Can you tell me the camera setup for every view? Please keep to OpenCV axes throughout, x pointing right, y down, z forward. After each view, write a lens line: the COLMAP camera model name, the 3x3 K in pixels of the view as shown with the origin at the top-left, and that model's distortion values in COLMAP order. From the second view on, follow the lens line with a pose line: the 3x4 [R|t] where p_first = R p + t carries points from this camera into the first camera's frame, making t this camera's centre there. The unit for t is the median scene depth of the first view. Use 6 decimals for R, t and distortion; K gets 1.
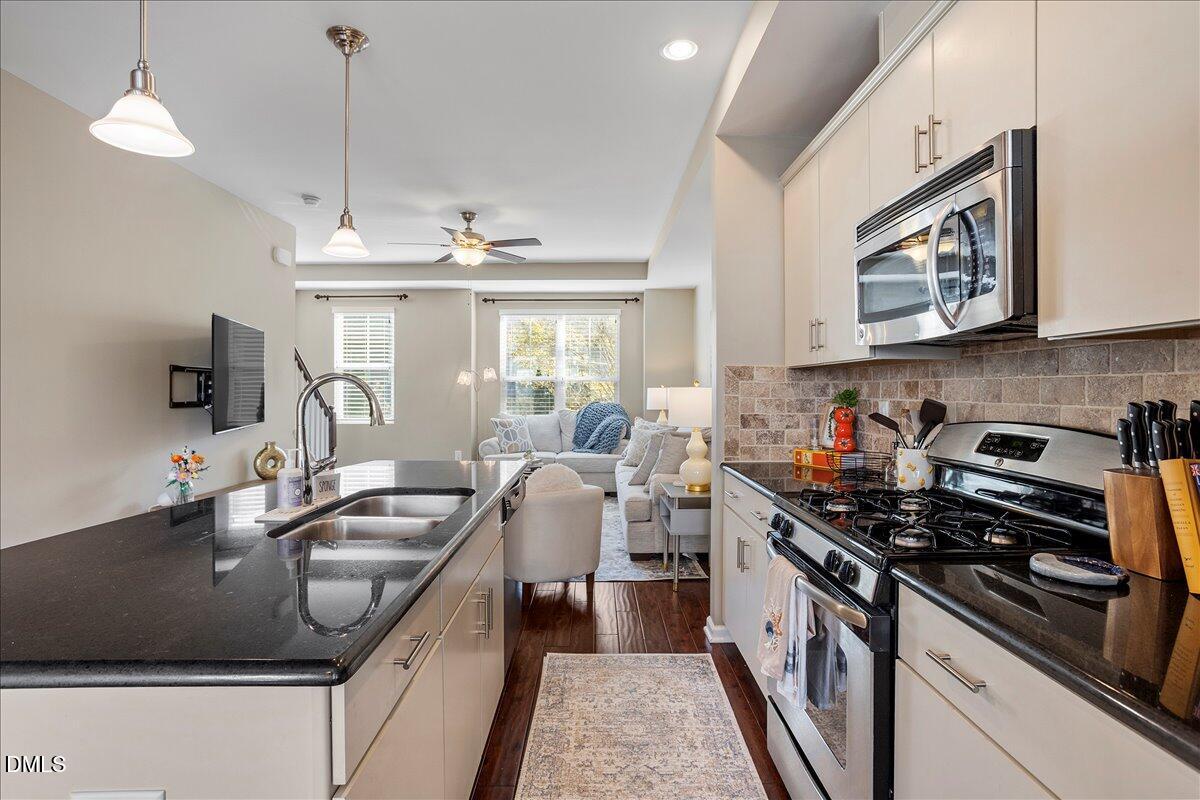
lens RADIAL K [[584.3, 0, 602.2], [0, 584.3, 385.5], [0, 0, 1]] dist [-0.061409, 0.038985]
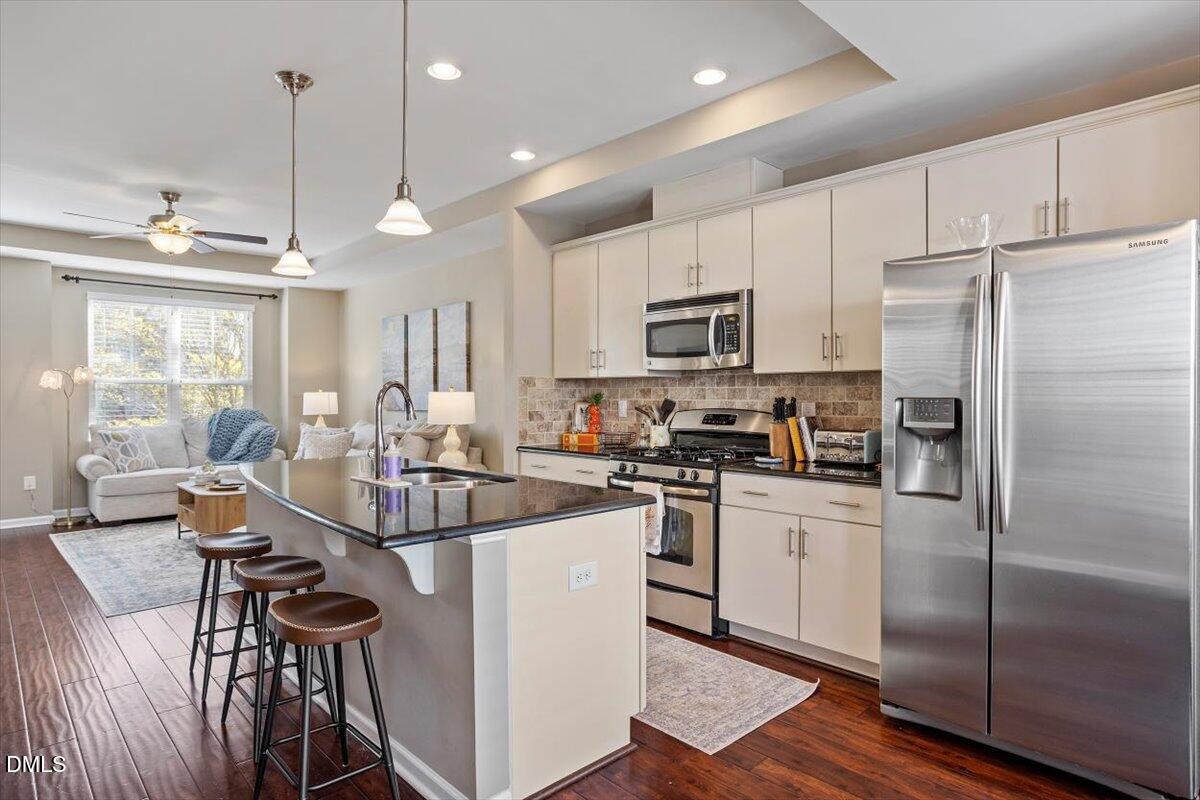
lens RADIAL K [[665.5, 0, 600.0], [0, 665.5, 400.0], [0, 0, 1]] dist [-0.050744, 0.035635]
pose [[0.731041, -0.007266, 0.682295, -0.441630], [-0.003451, 0.999891, 0.014346, -0.000669], [-0.682325, -0.012842, 0.730937, -0.174778]]
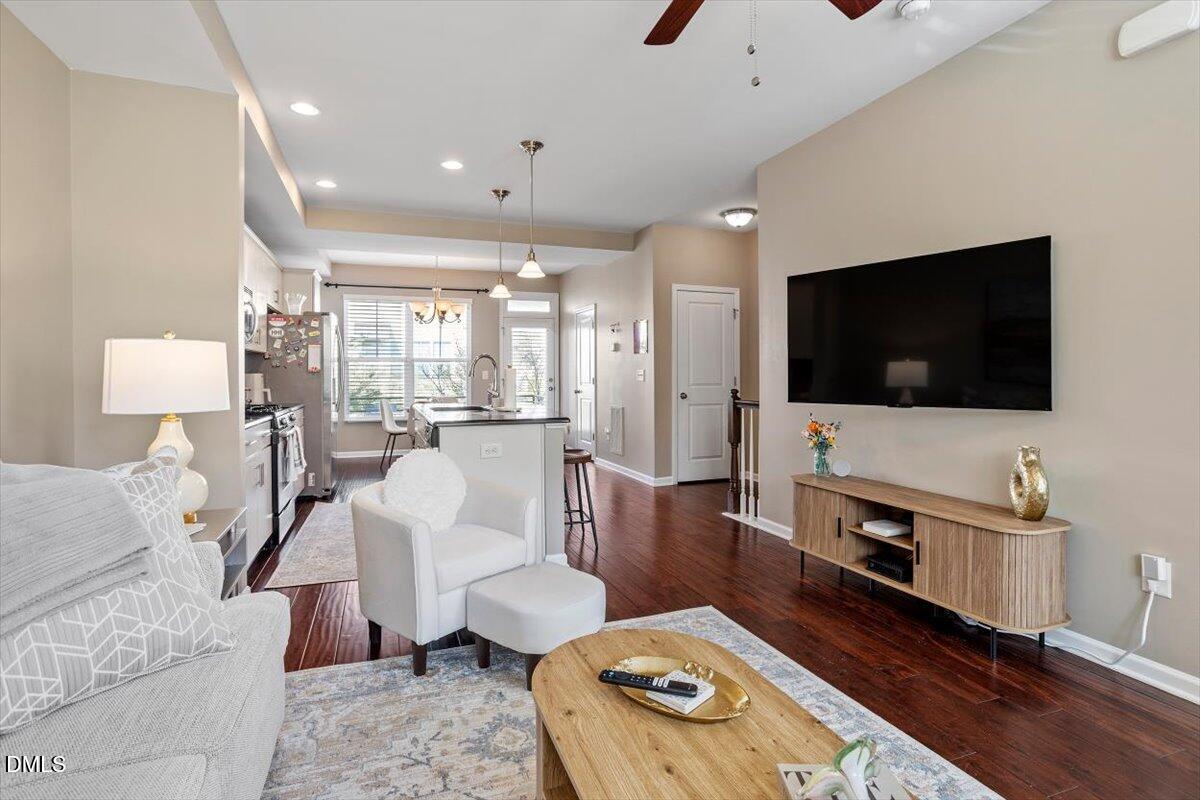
lens RADIAL K [[587.3, 0, 590.9], [0, 587.3, 373.4], [0, 0, 1]] dist [-0.032109, 0.000043]
pose [[-0.946649, 0.003501, -0.322247, -0.031023], [0.007066, 0.999926, -0.009892, 0.032797], [0.322189, -0.011642, -0.946604, 1.318479]]
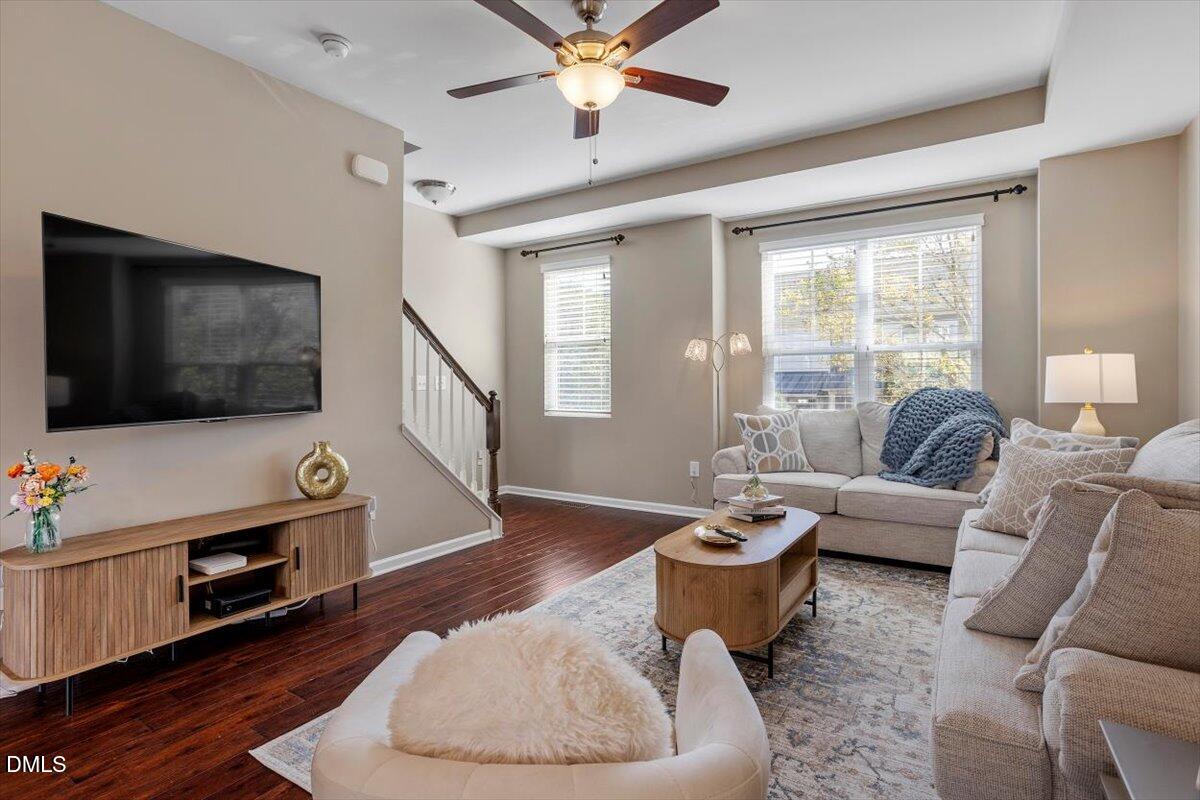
lens RADIAL K [[584.3, 0, 602.2], [0, 584.3, 385.5], [0, 0, 1]] dist [-0.061409, 0.038985]
pose [[0.830433, -0.001772, -0.557115, 0.053640], [0.008716, 0.999914, 0.009812, 0.028748], [0.557050, -0.013004, 0.830377, 0.609672]]
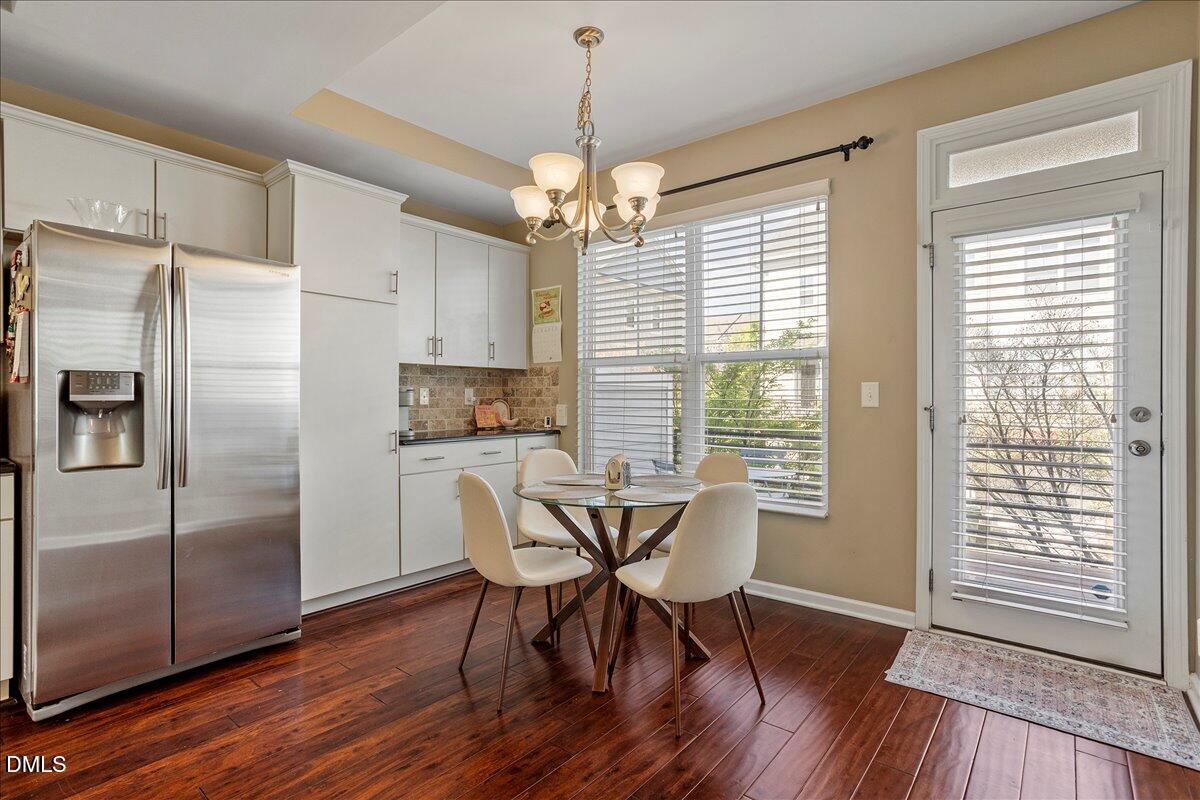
lens RADIAL K [[585.5, 0, 593.4], [0, 585.5, 394.9], [0, 0, 1]] dist [-0.062290, 0.039318]
pose [[-0.765248, -0.000522, 0.643735, -0.491110], [-0.005073, 0.999974, -0.005219, 0.021932], [-0.643715, -0.007259, -0.765231, 0.106062]]
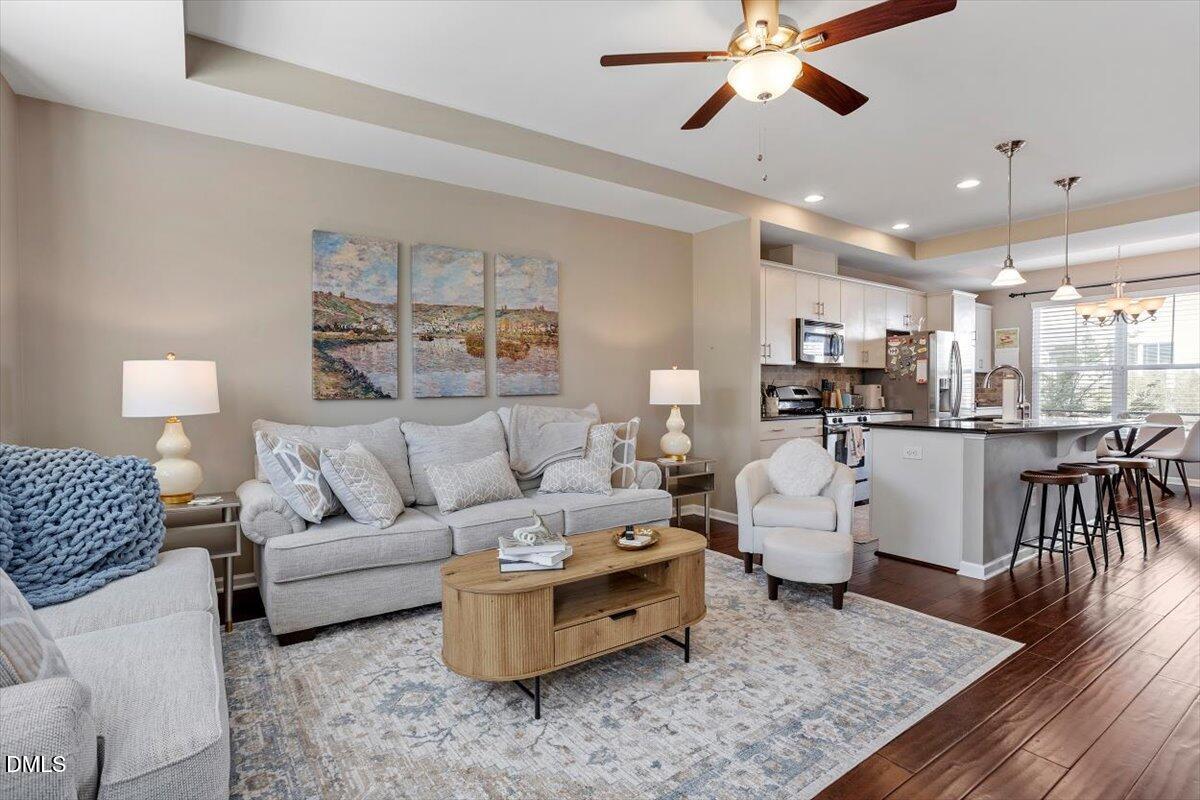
lens RADIAL K [[585.5, 0, 593.4], [0, 585.5, 394.9], [0, 0, 1]] dist [-0.062290, 0.039318]
pose [[-0.559896, -0.009356, 0.828510, -0.556390], [-0.004387, 0.999956, 0.008327, 0.033675], [-0.828551, 0.001028, -0.559912, 1.413726]]
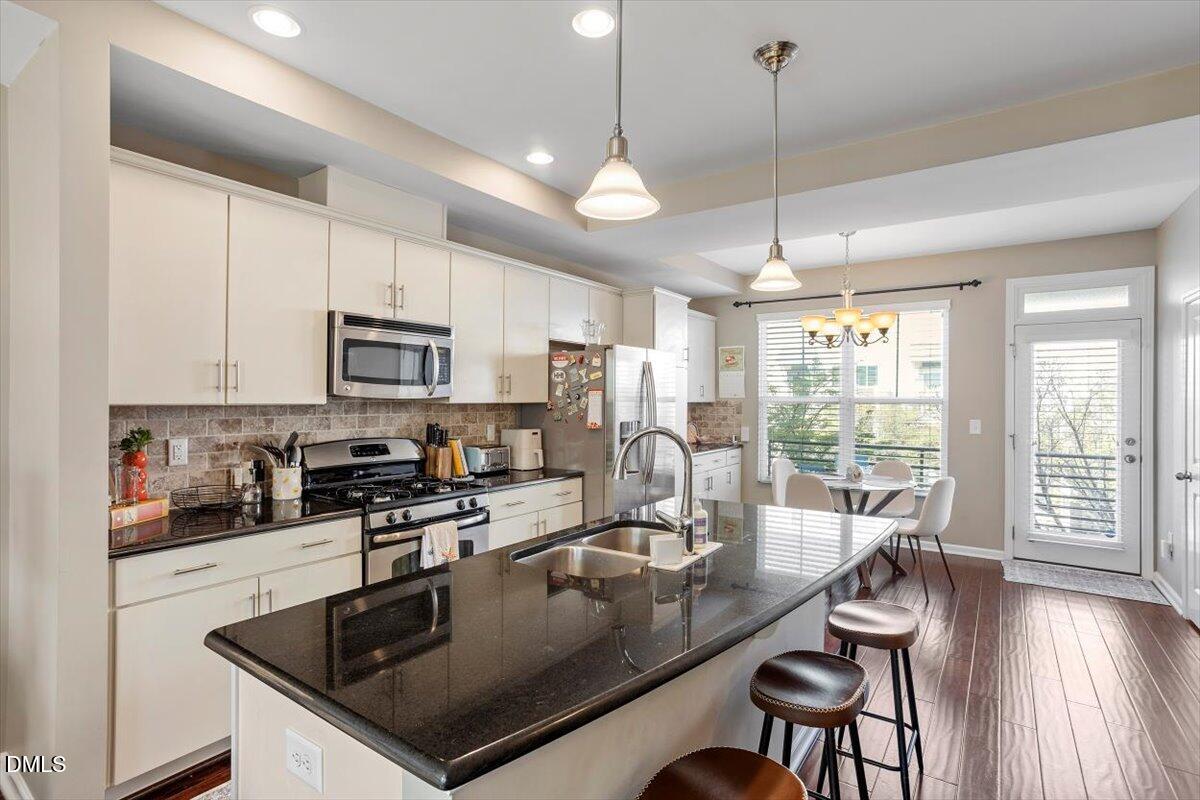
lens RADIAL K [[585.5, 0, 593.4], [0, 585.5, 394.9], [0, 0, 1]] dist [-0.062290, 0.039318]
pose [[-0.807607, -0.003284, 0.589713, -0.374240], [-0.010466, 0.999907, -0.008764, -0.026181], [-0.589629, -0.013250, -0.807566, 0.727949]]
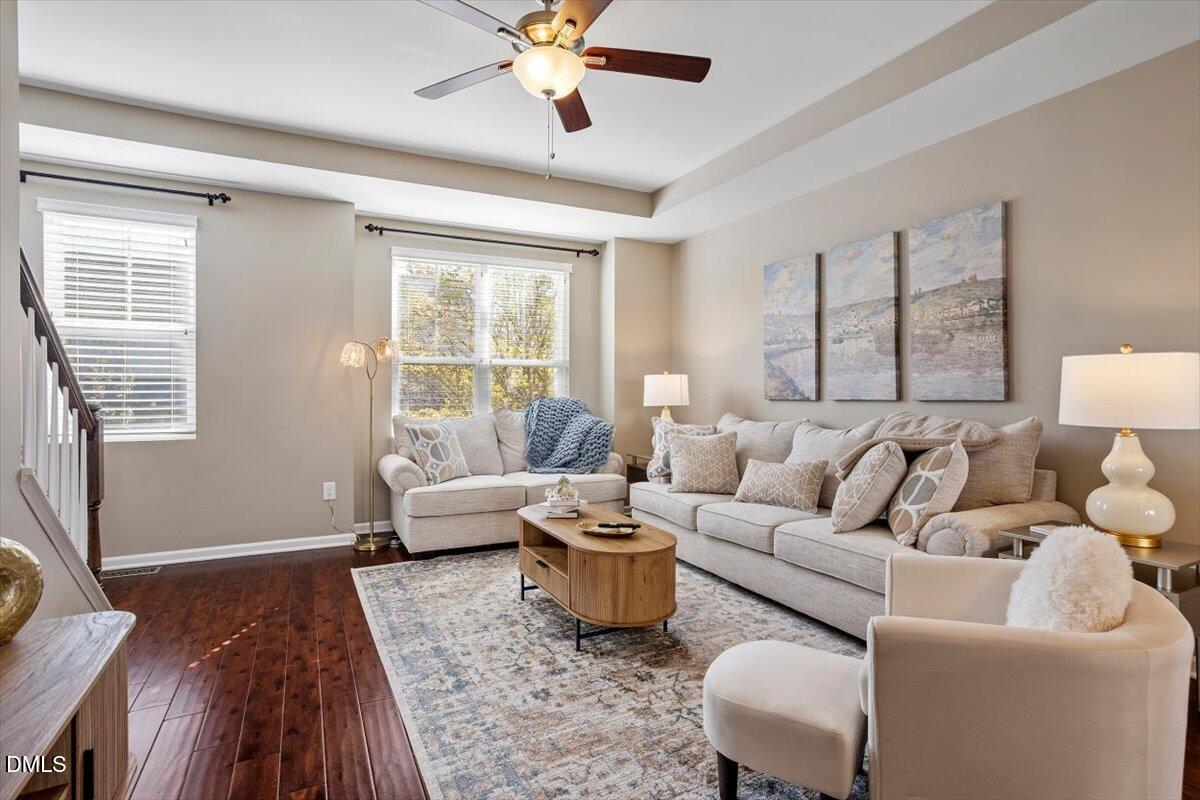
lens RADIAL K [[585.5, 0, 593.4], [0, 585.5, 394.9], [0, 0, 1]] dist [-0.062290, 0.039318]
pose [[0.899765, -0.002898, 0.436365, -0.407063], [-0.003256, 0.999906, 0.013354, 0.027442], [-0.436362, -0.013437, 0.899671, 0.582979]]
